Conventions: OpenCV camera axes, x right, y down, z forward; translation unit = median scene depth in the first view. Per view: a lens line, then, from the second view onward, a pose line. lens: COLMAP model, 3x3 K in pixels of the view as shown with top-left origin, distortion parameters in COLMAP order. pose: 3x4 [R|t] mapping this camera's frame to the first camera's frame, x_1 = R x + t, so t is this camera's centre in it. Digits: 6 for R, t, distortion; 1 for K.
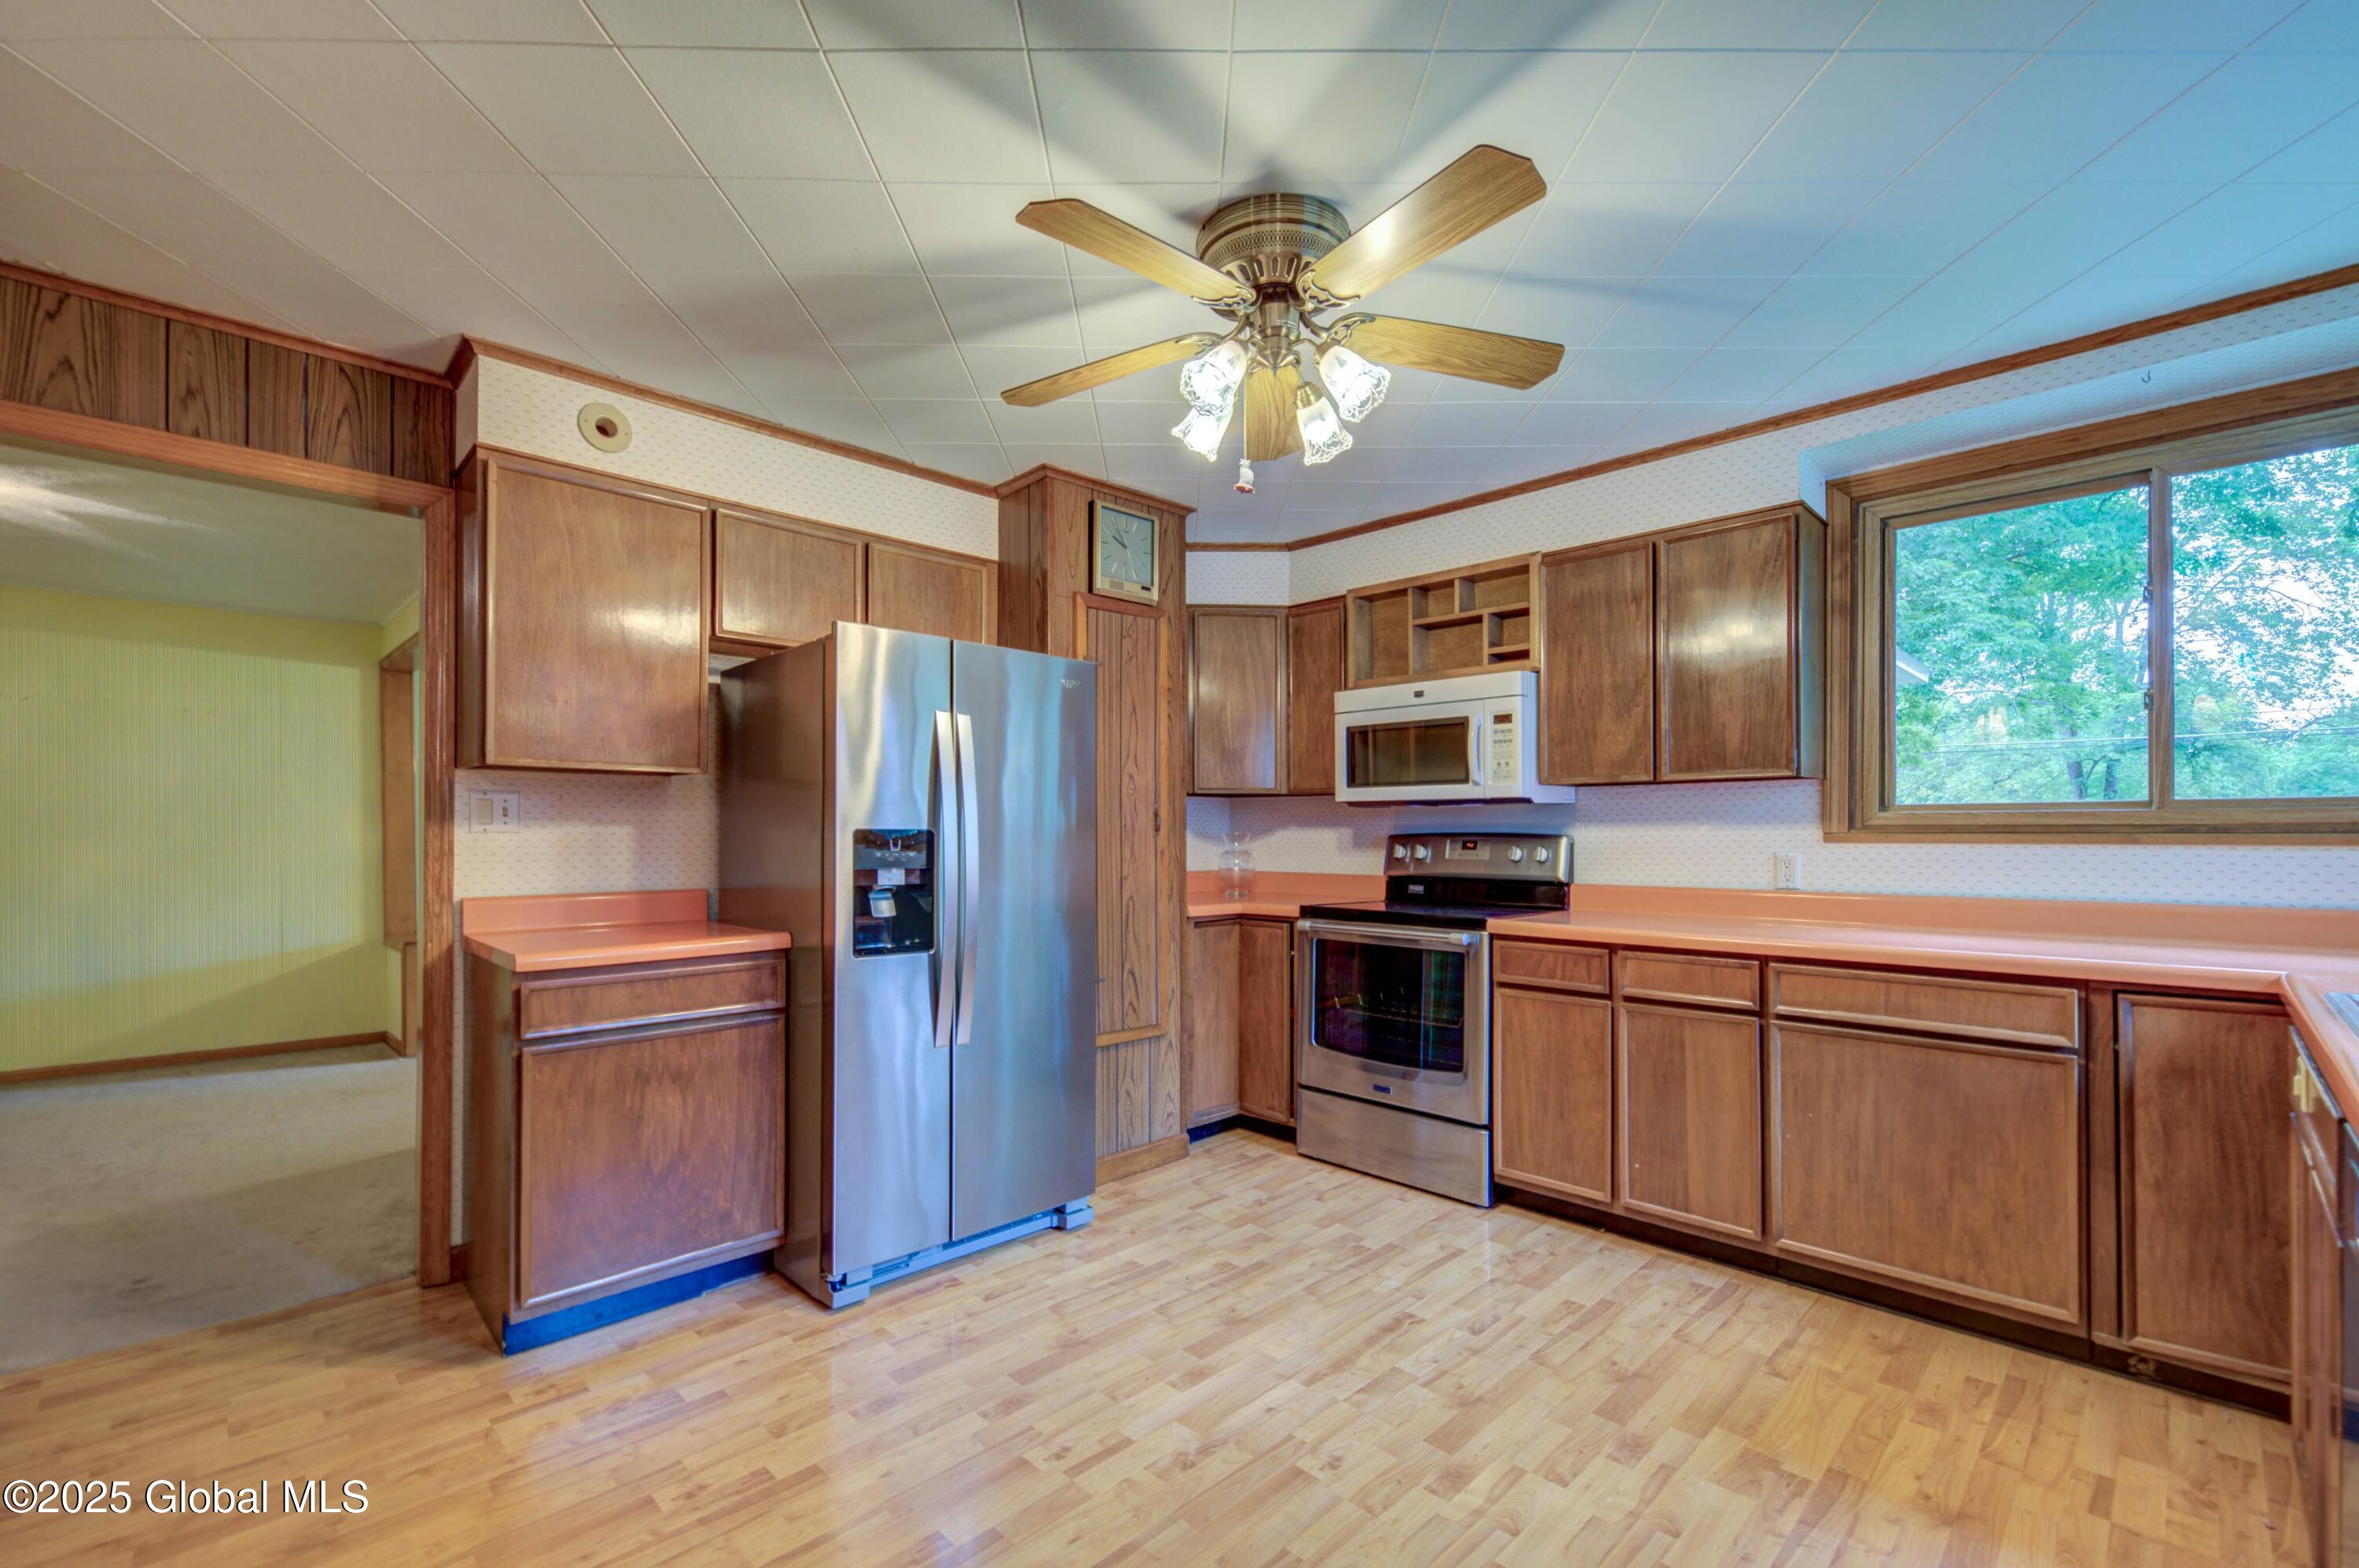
lens RADIAL K [[1013.2, 0, 1190.8], [0, 1013.2, 827.3], [0, 0, 1]] dist [0.010269, -0.002644]
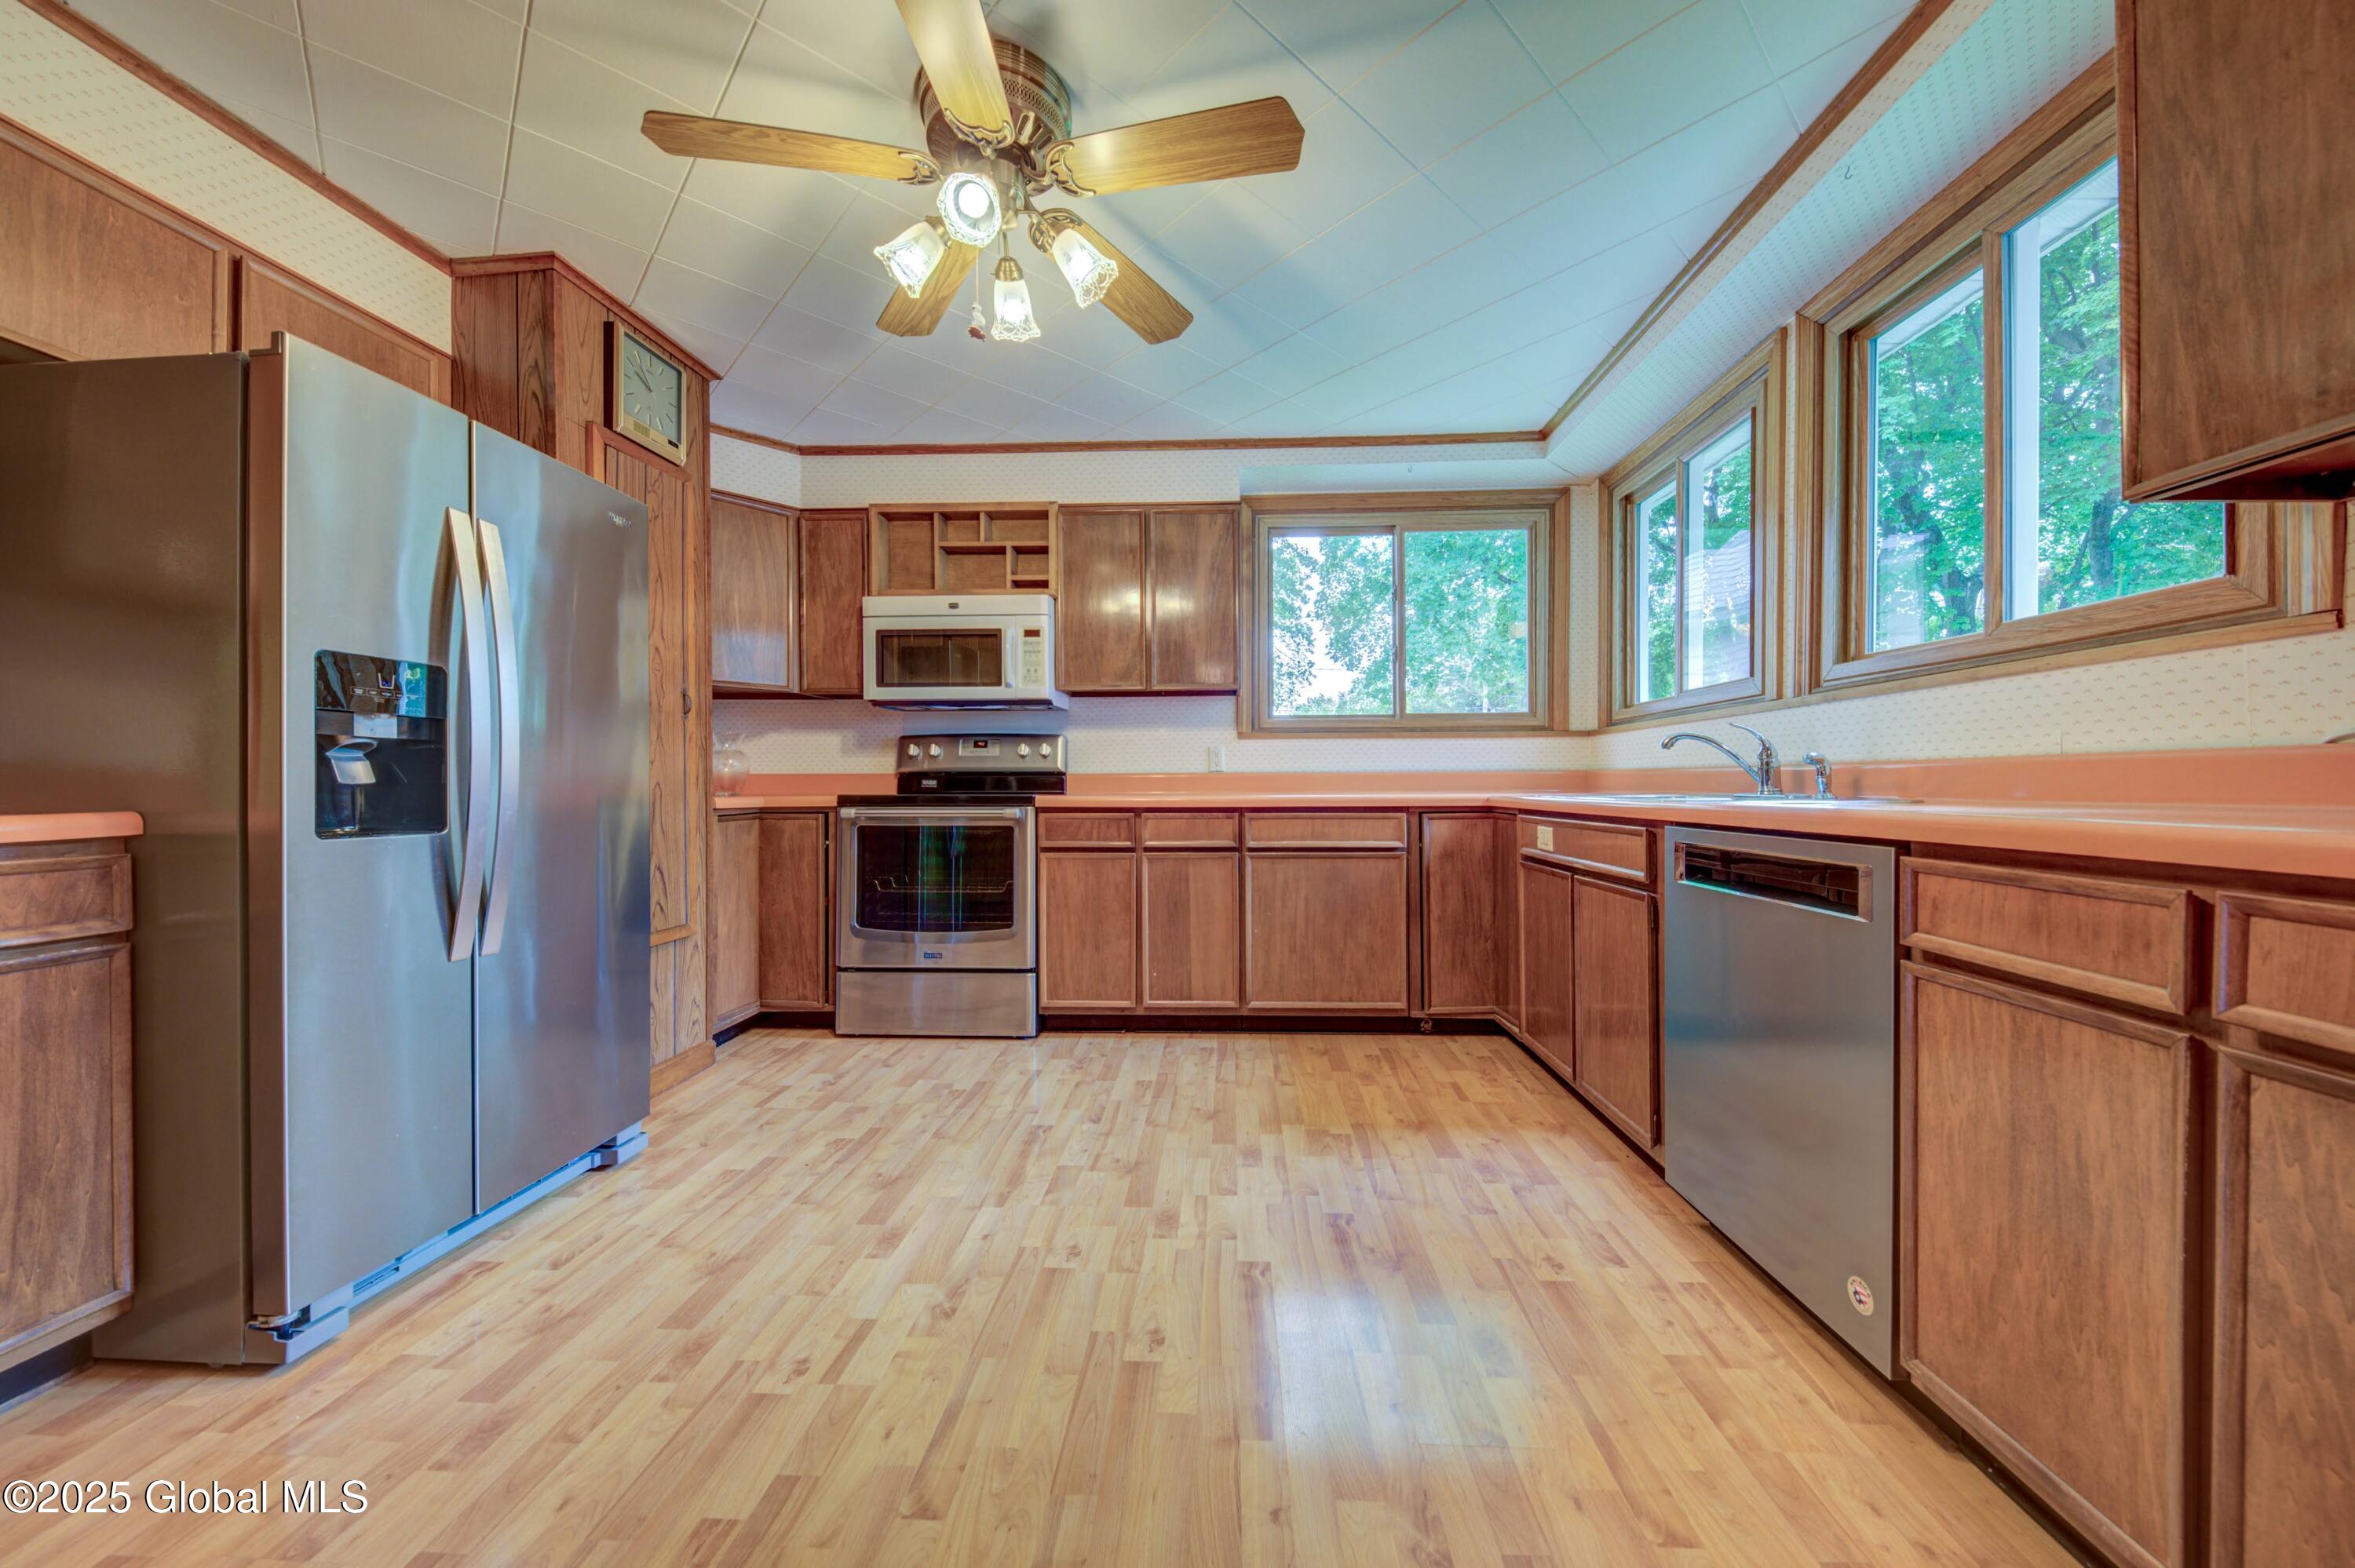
lens RADIAL K [[814.4, 0, 1201.9], [0, 814.4, 783.4], [0, 0, 1]] dist [0.001782, -0.002281]
pose [[0.733788, -0.003150, 0.679371, -0.230166], [0.000662, 0.999992, 0.003921, 0.077247], [-0.679378, -0.002427, 0.733784, 0.173375]]
